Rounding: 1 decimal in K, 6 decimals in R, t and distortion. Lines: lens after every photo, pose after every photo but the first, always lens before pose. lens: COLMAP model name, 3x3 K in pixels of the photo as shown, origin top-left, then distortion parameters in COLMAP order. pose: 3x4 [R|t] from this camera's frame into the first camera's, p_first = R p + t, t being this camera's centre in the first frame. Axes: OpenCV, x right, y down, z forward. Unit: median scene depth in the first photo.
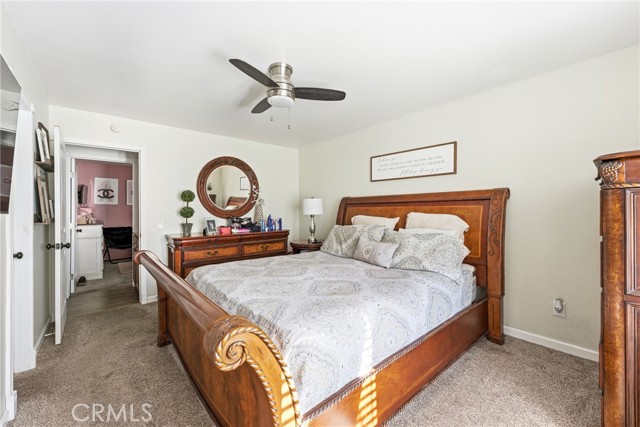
lens RADIAL K [[260.4, 0, 320.2], [0, 260.4, 210.5], [0, 0, 1]] dist [-0.001509, 0.000756]
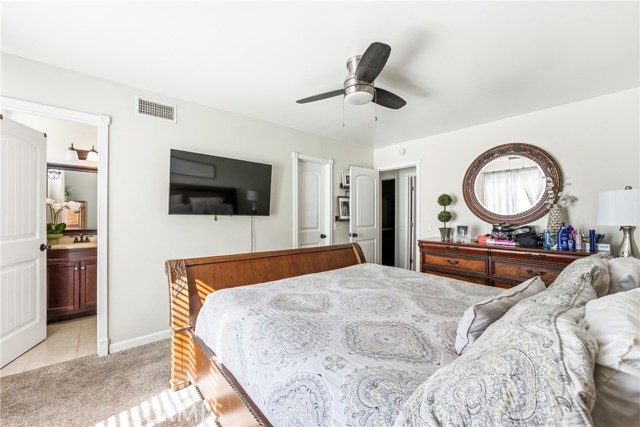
lens RADIAL K [[260.4, 0, 321.5], [0, 260.4, 215.2], [0, 0, 1]] dist [-0.001509, 0.000756]
pose [[-0.000580, 0.007560, -0.999971, 0.485141], [-0.002173, 0.999969, 0.007561, -0.005381], [0.999997, 0.002178, -0.000564, 0.542294]]
